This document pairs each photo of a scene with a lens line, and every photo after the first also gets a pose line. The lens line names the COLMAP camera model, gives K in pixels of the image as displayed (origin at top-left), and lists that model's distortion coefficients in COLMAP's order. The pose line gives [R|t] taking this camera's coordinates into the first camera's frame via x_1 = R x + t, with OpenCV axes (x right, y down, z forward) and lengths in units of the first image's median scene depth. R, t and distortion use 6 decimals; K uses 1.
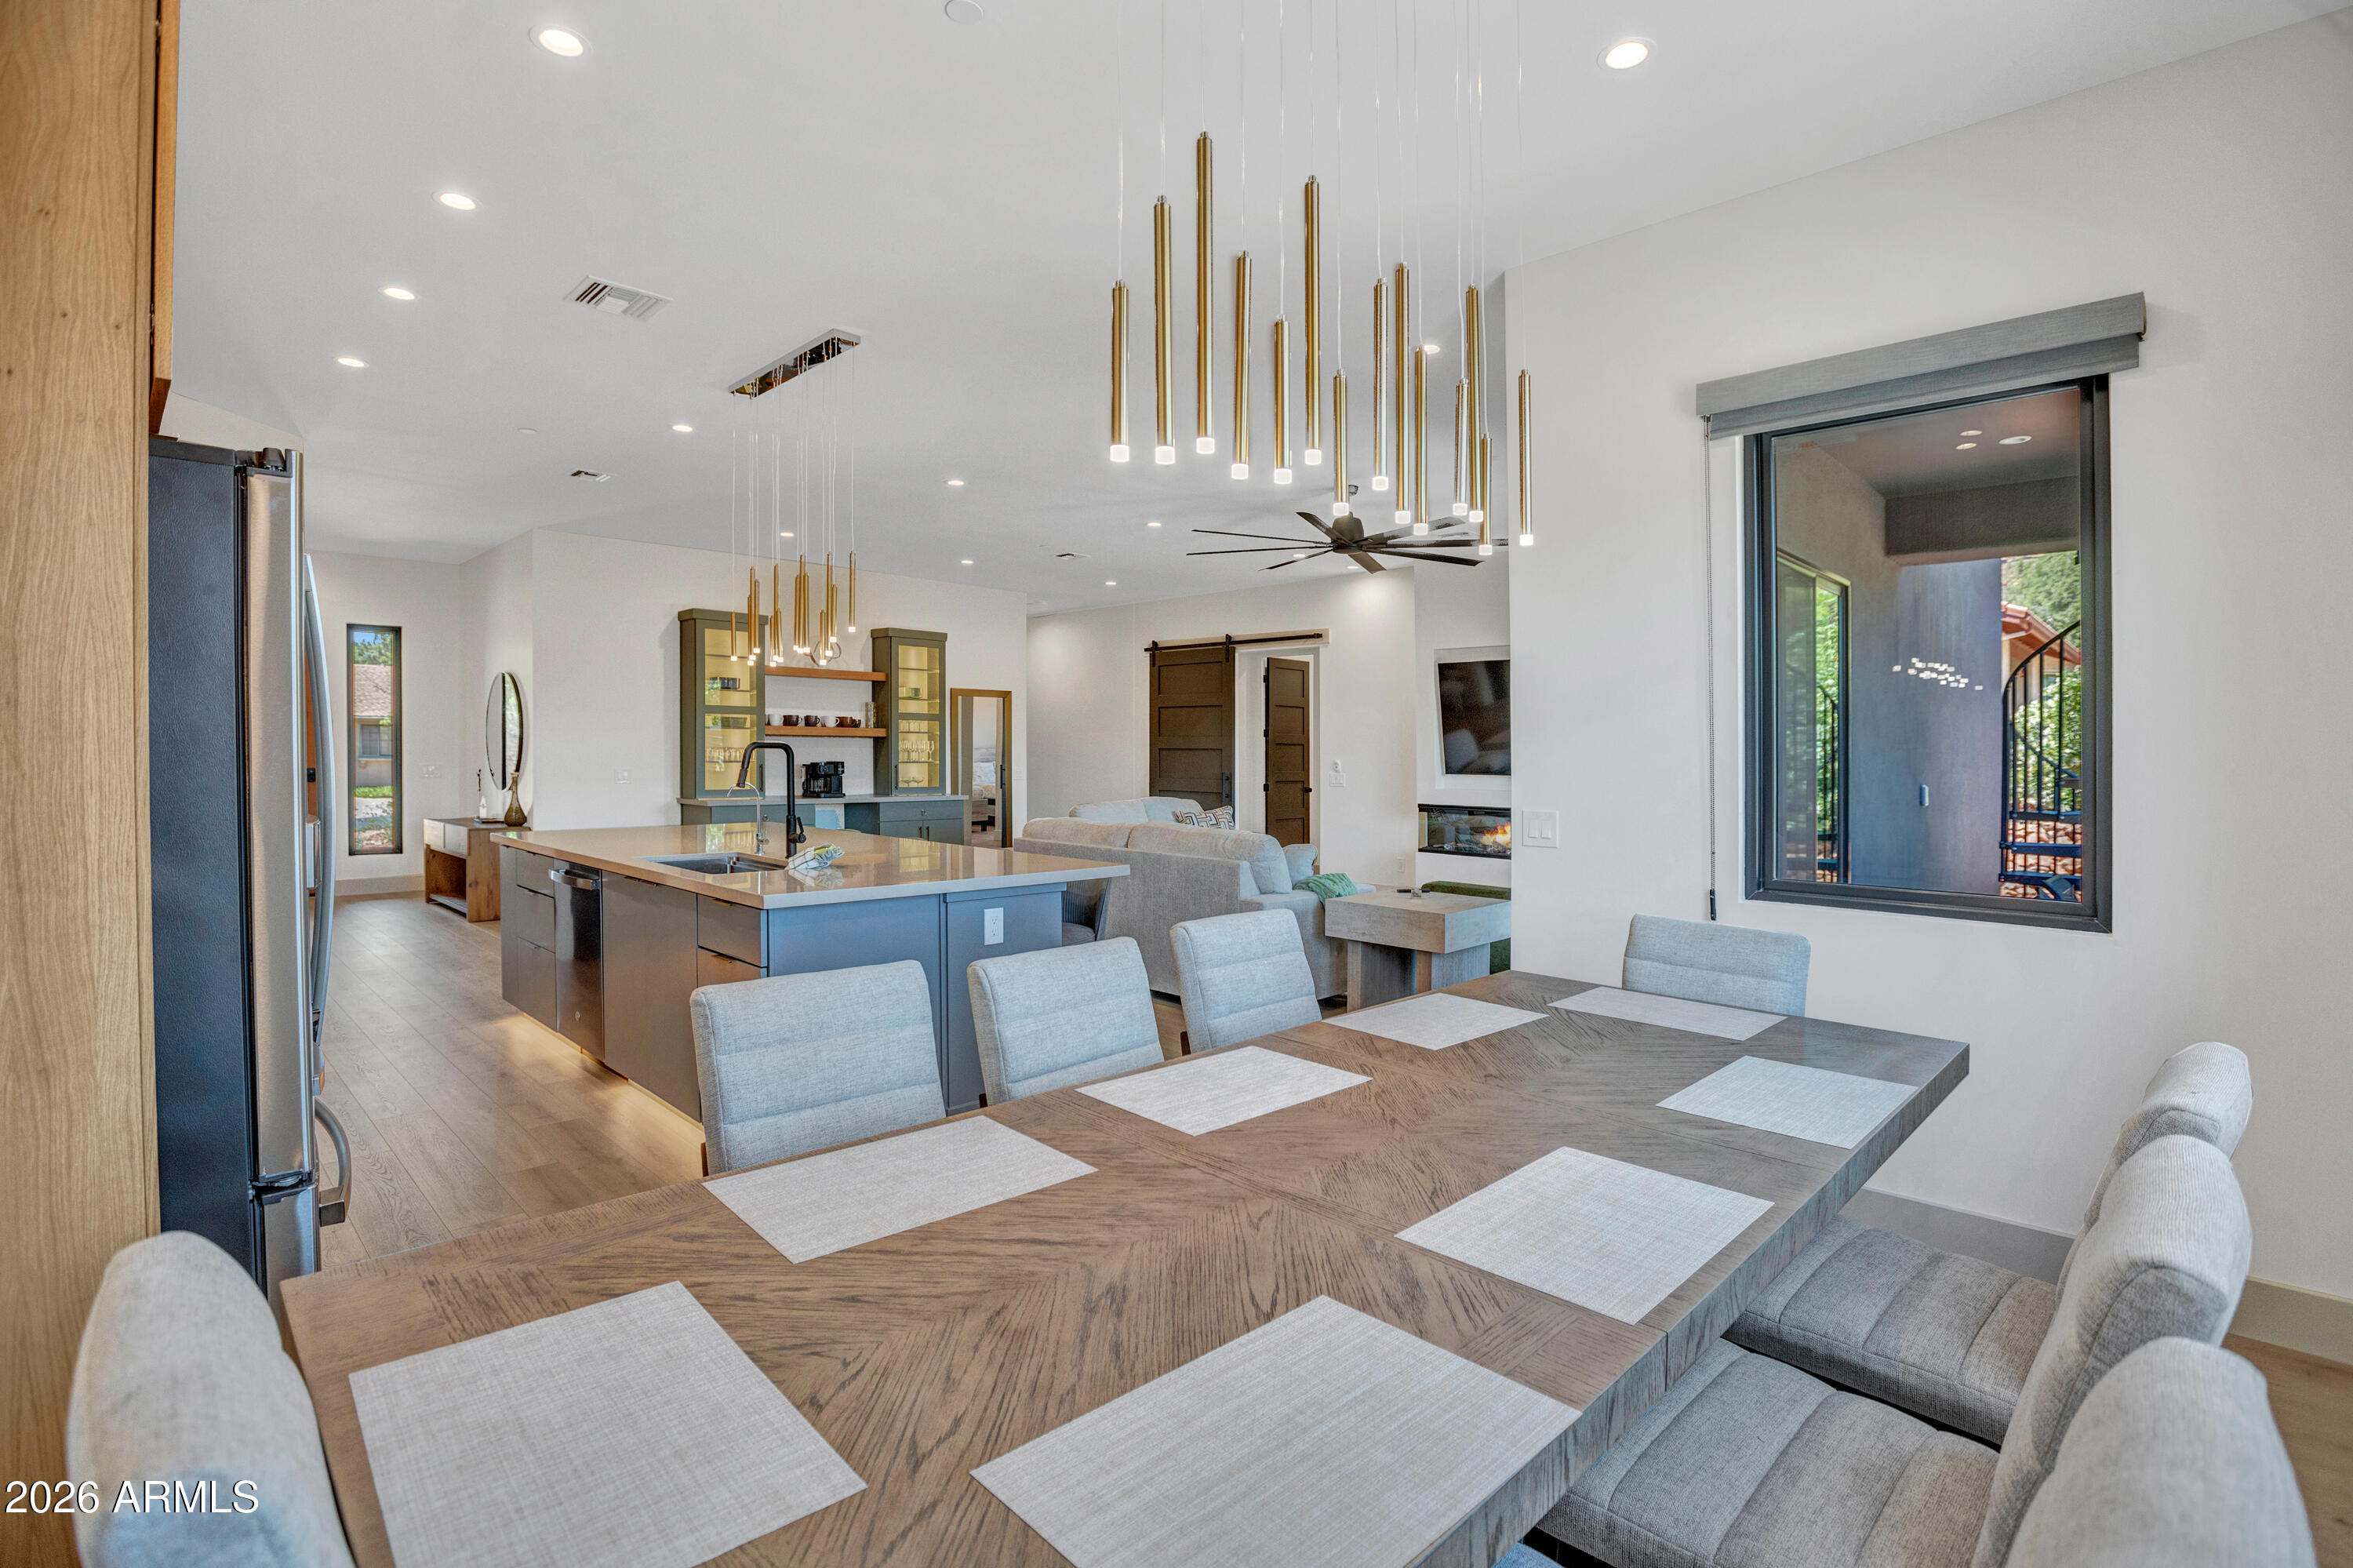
lens RADIAL K [[1119.8, 0, 1167.3], [0, 1119.8, 745.3], [0, 0, 1]] dist [-0.018771, 0.000404]
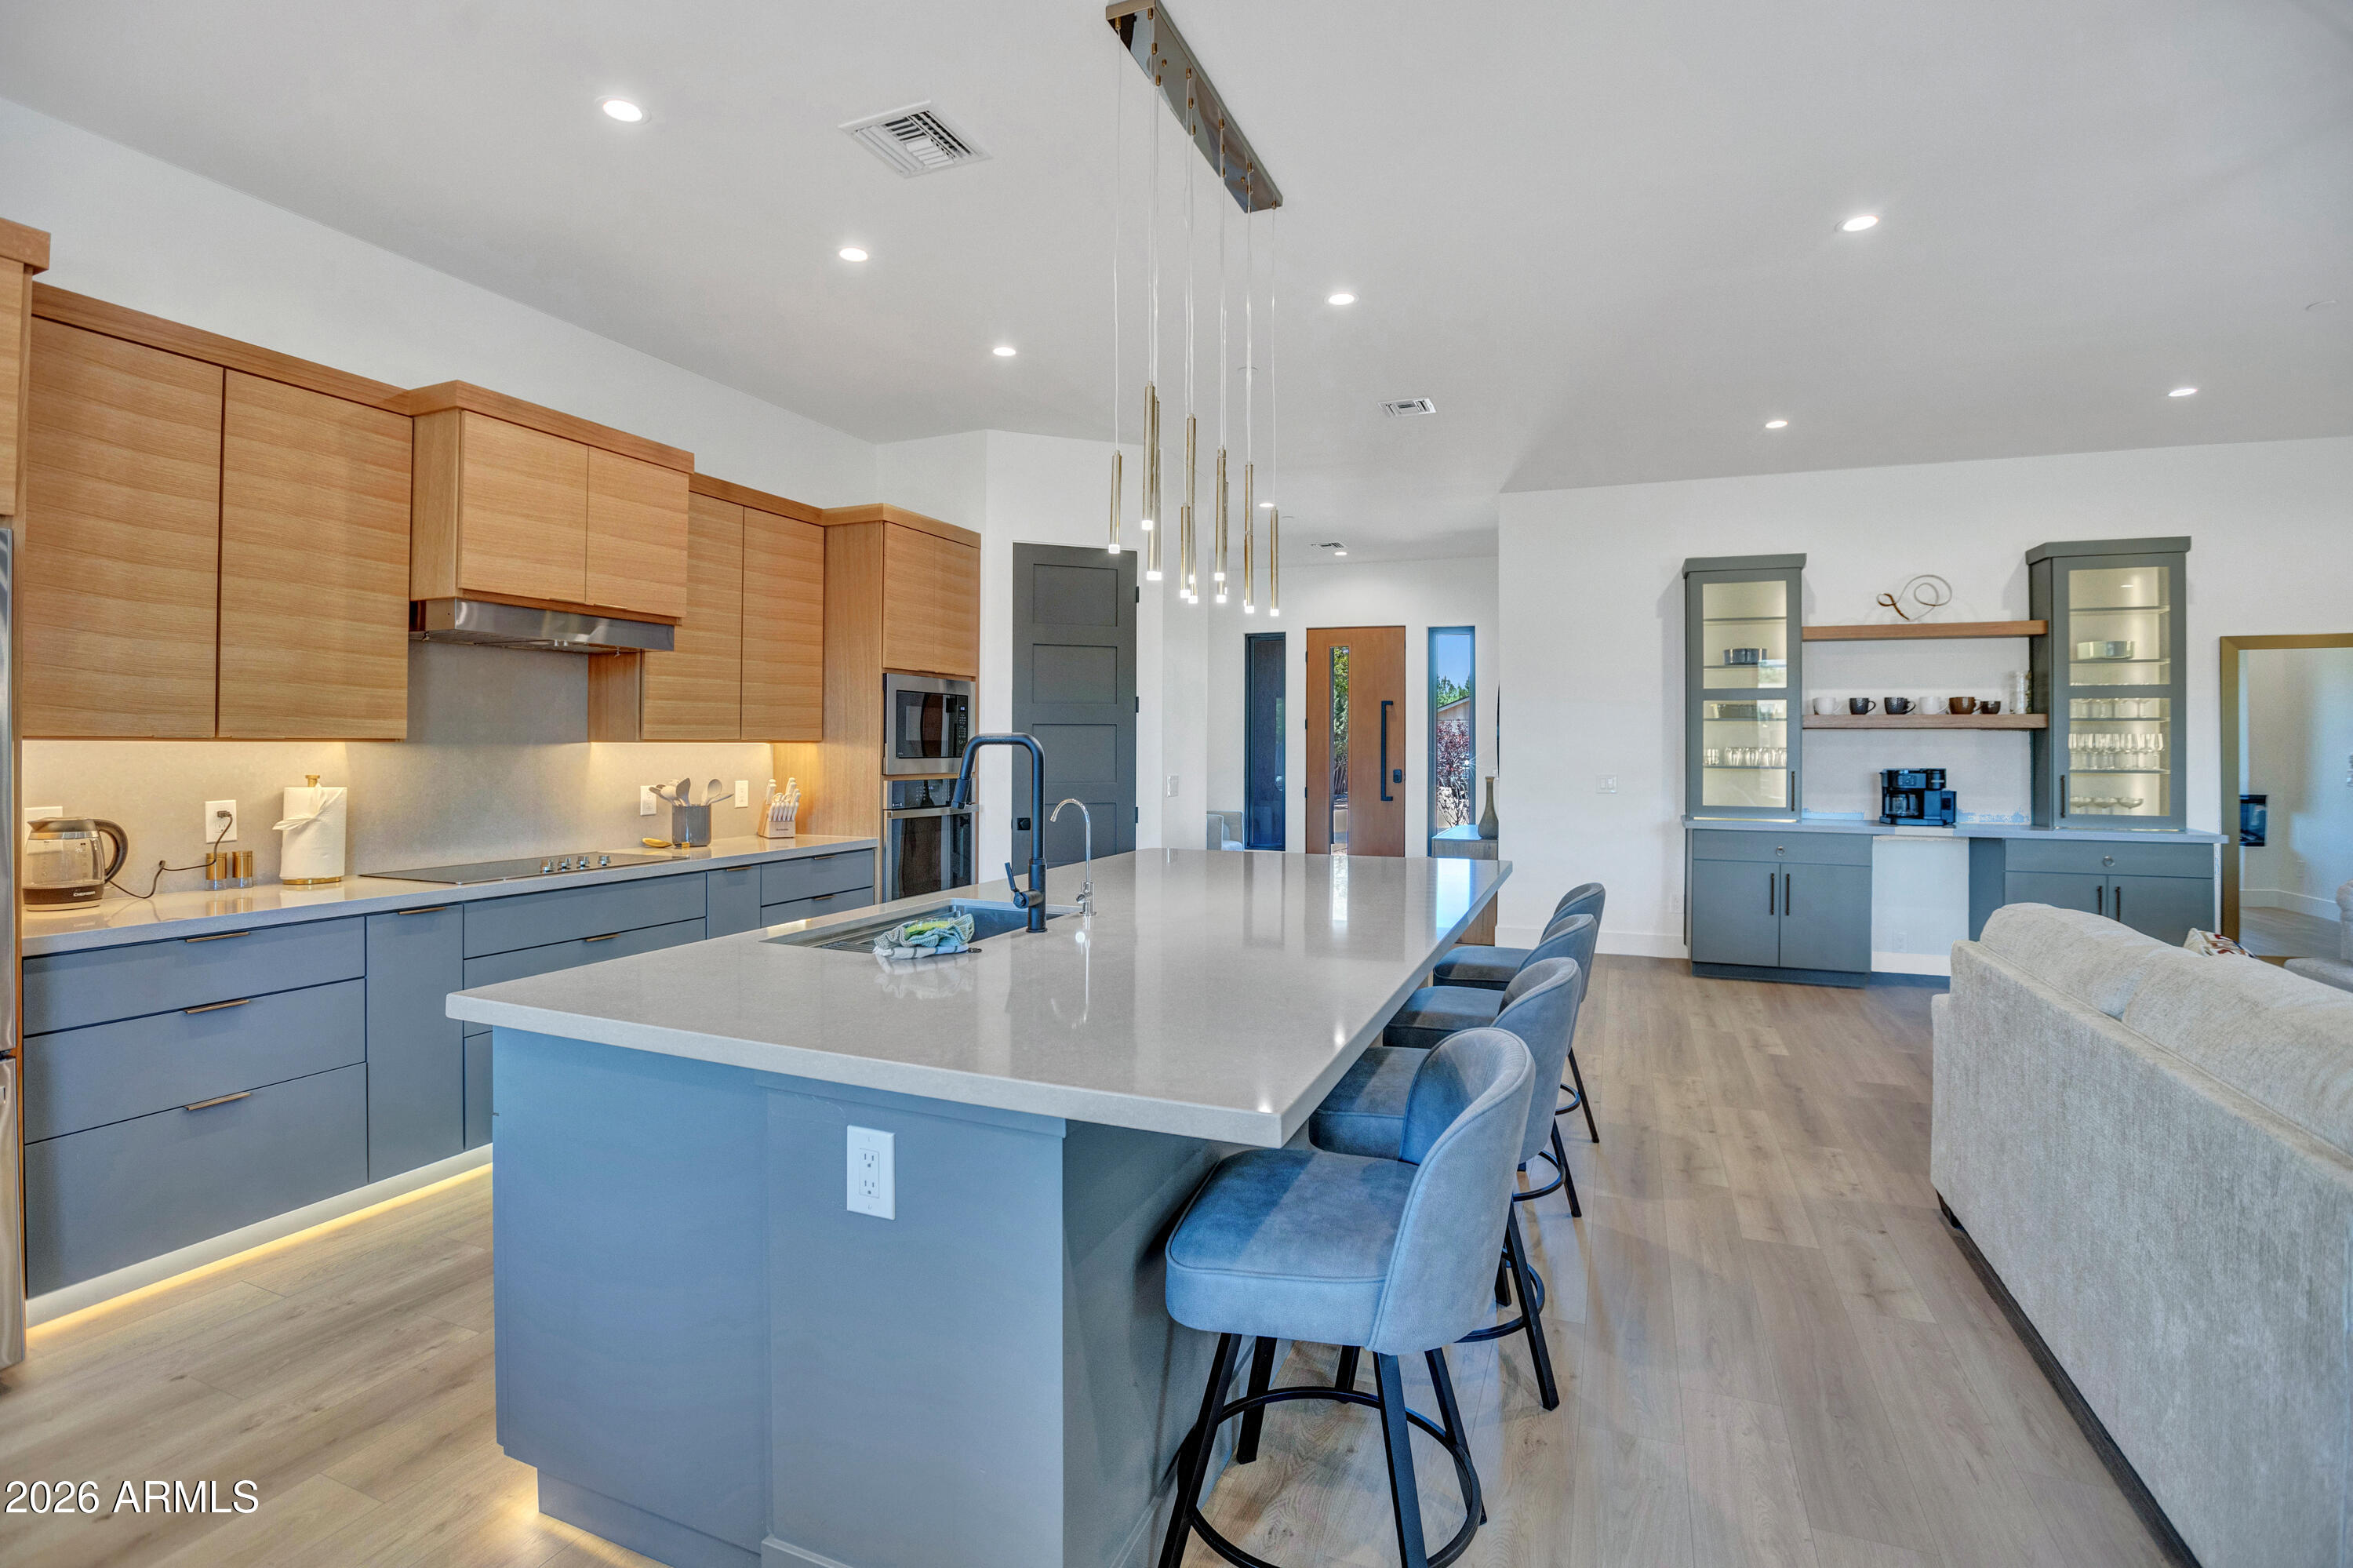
lens RADIAL K [[1119.8, 0, 1176.7], [0, 1119.8, 746.8], [0, 0, 1]] dist [-0.018771, 0.000404]
pose [[0.405243, -0.006753, -0.914184, 0.096291], [0.005055, 0.999974, -0.005145, 0.003056], [0.914195, -0.002536, 0.405267, 0.339805]]
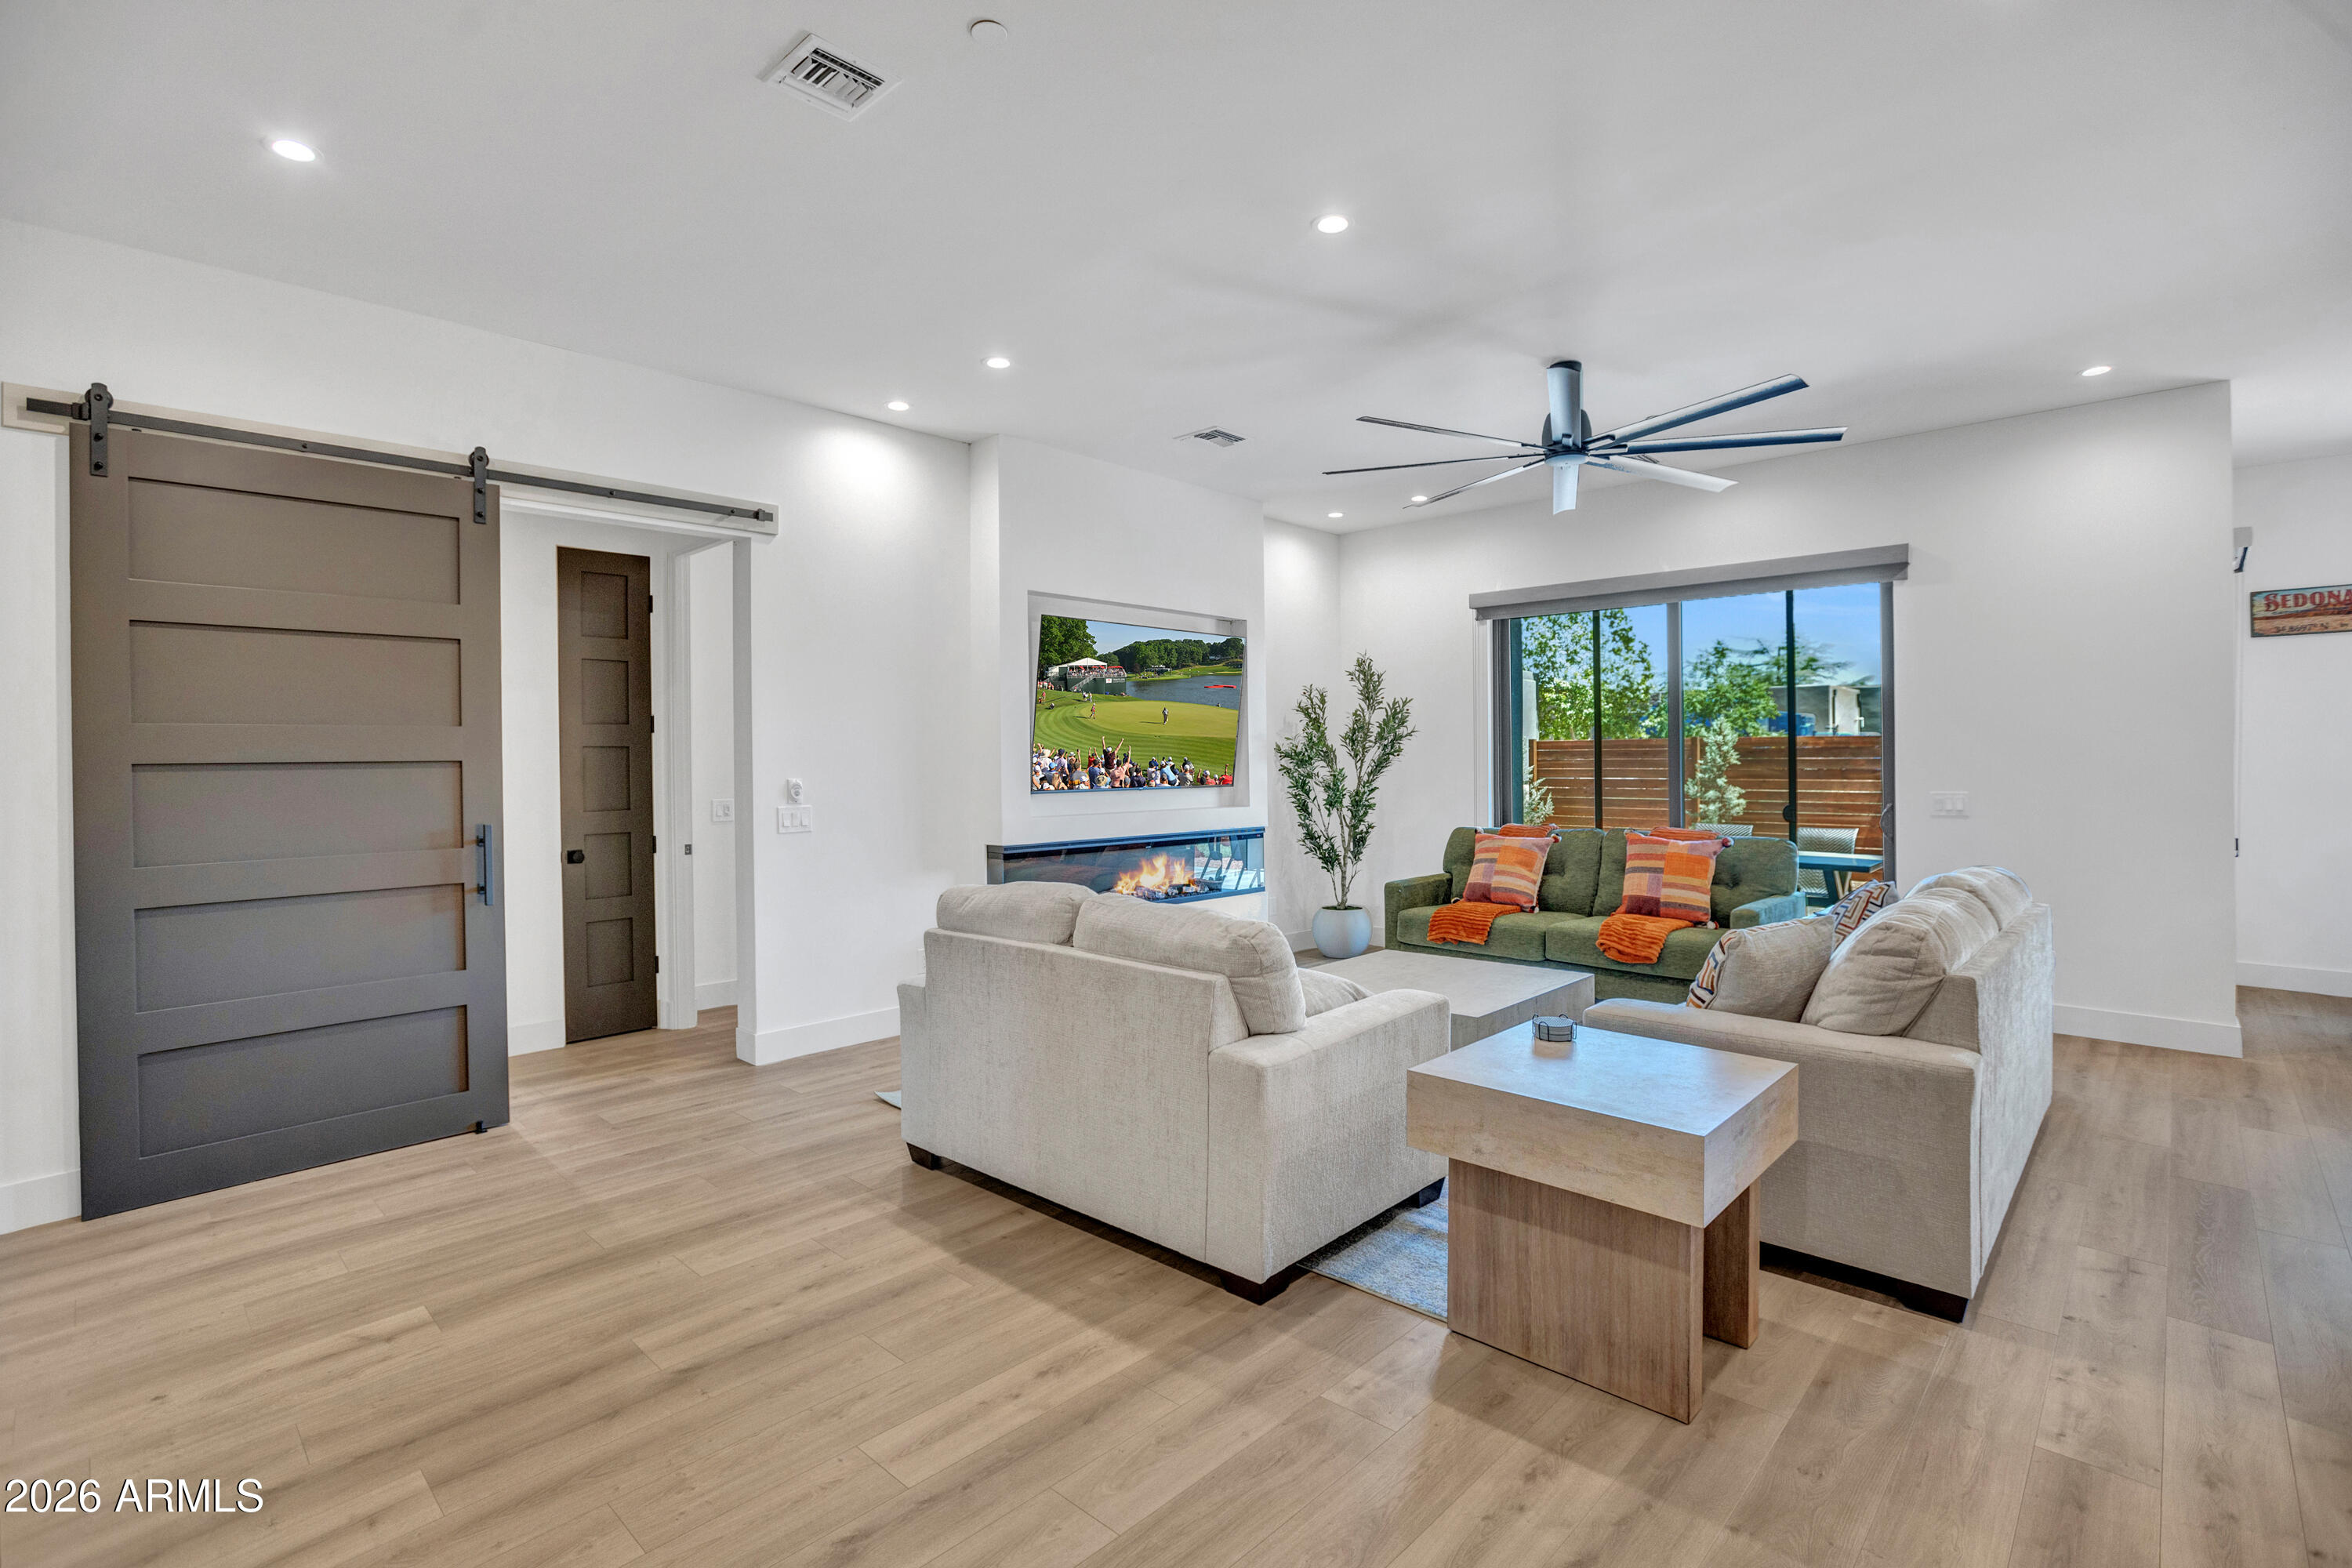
lens RADIAL K [[1119.3, 0, 1165.2], [0, 1119.3, 753.4], [0, 0, 1]] dist [-0.018771, 0.000404]
pose [[-0.046769, -0.003069, 0.998901, -0.347638], [0.000842, 0.999995, 0.003112, 0.000148], [-0.998905, 0.000986, -0.046766, 0.858340]]
